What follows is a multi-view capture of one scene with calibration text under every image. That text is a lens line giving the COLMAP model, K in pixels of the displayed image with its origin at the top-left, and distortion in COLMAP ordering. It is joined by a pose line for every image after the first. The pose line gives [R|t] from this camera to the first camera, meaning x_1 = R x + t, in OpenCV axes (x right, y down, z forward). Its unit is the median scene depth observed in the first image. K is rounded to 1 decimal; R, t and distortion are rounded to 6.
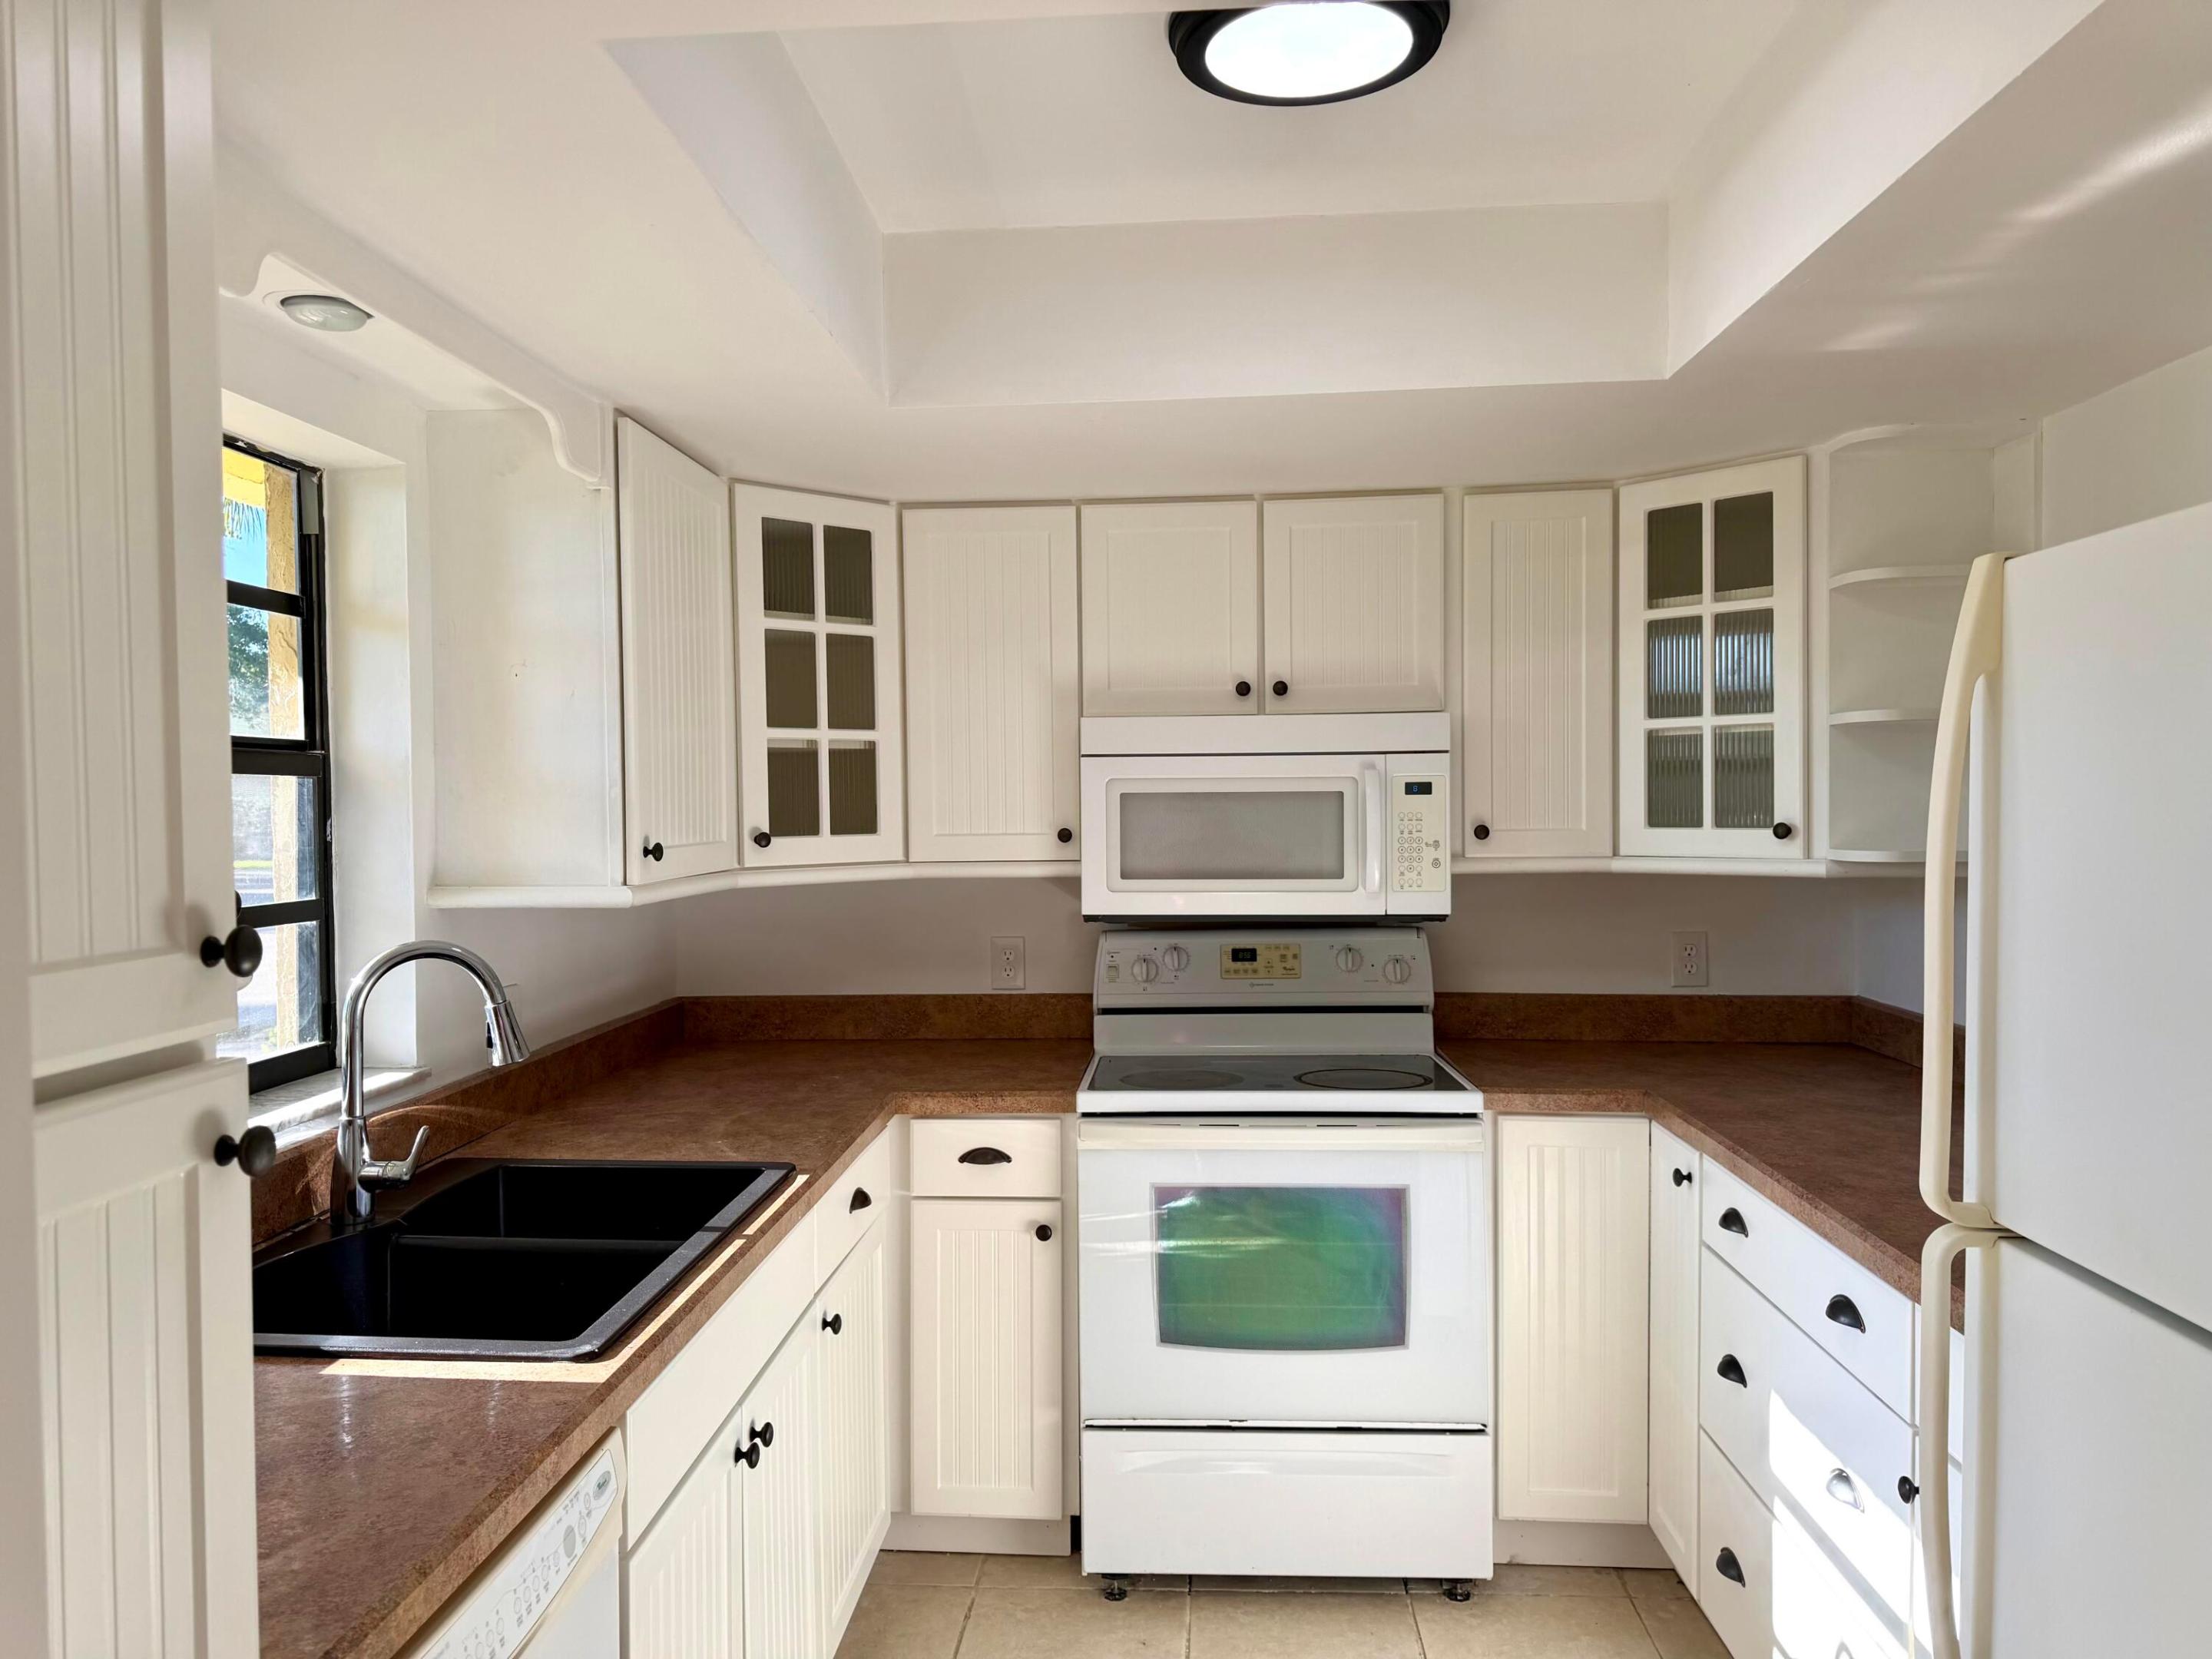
lens RADIAL K [[1521.3, 0, 1106.0], [0, 1521.3, 829.5], [0, 0, 1]] dist [0.168071, -0.295940]
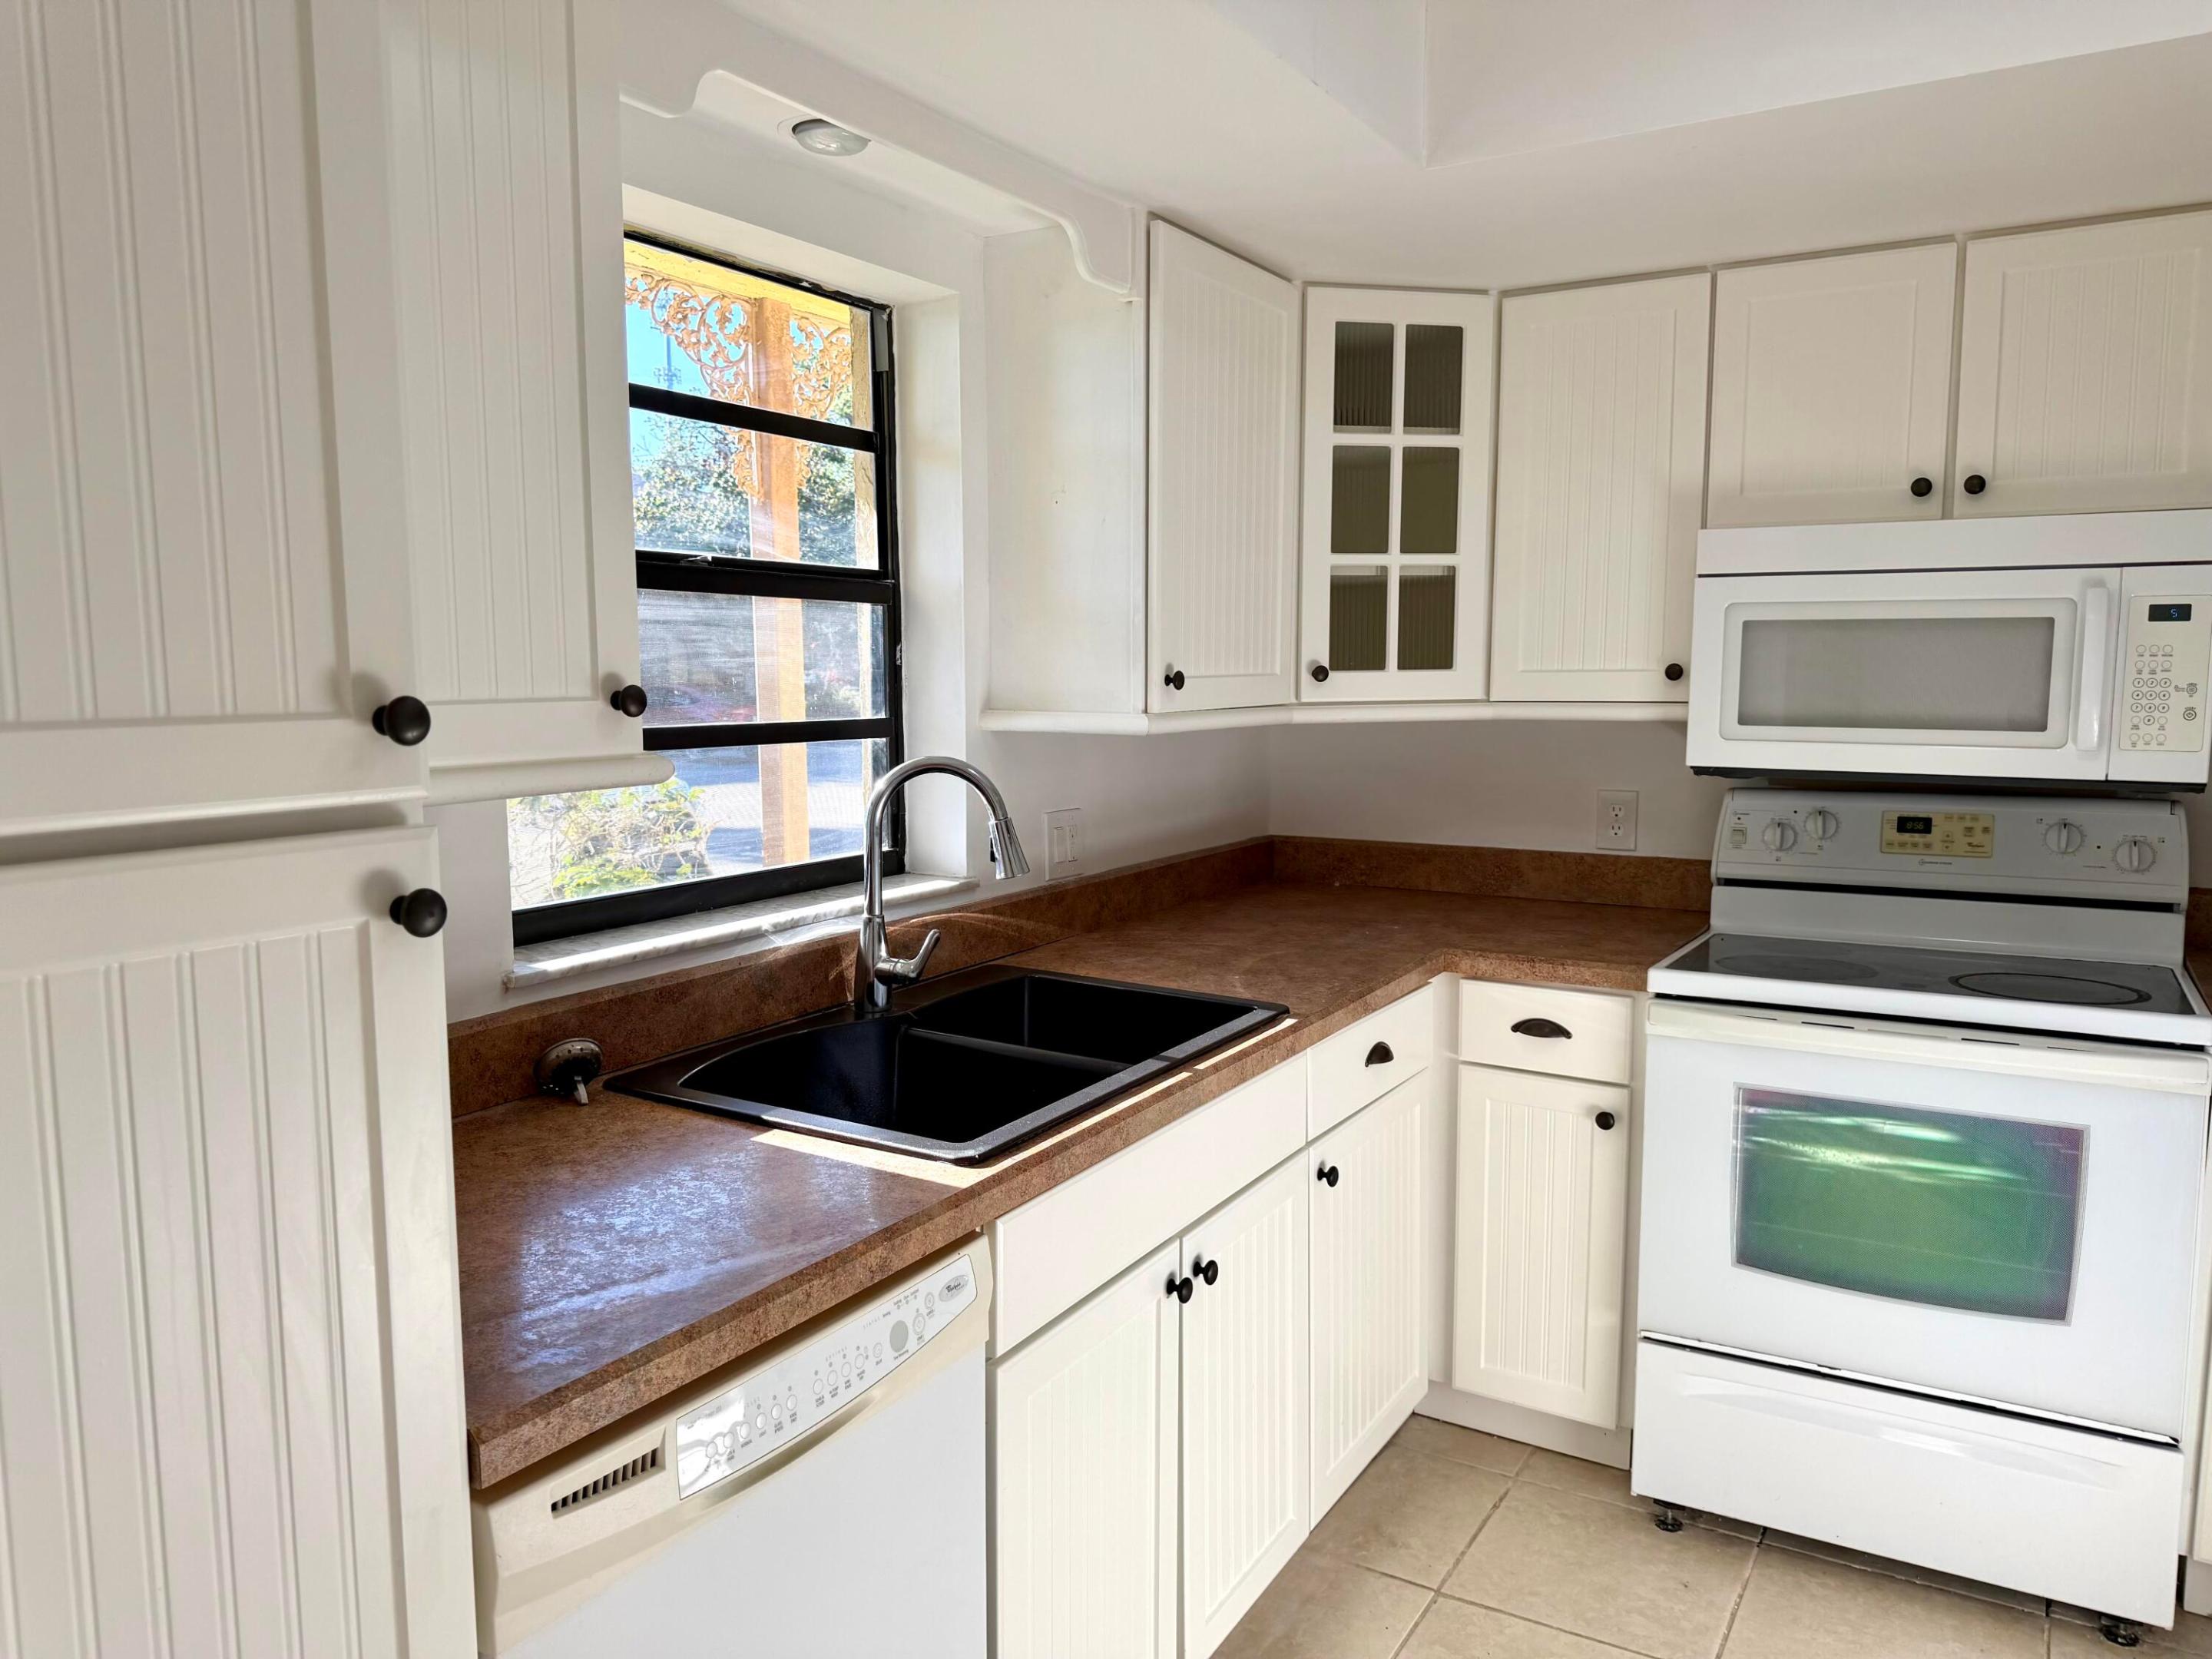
lens RADIAL K [[1545.4, 0, 1106.0], [0, 1545.4, 829.5], [0, 0, 1]] dist [0.140766, -0.196071]
pose [[0.894457, 0.057089, -0.443496, 0.097259], [-0.015277, 0.995139, 0.097287, 0.012307], [0.446894, -0.080244, 0.890981, 0.080543]]
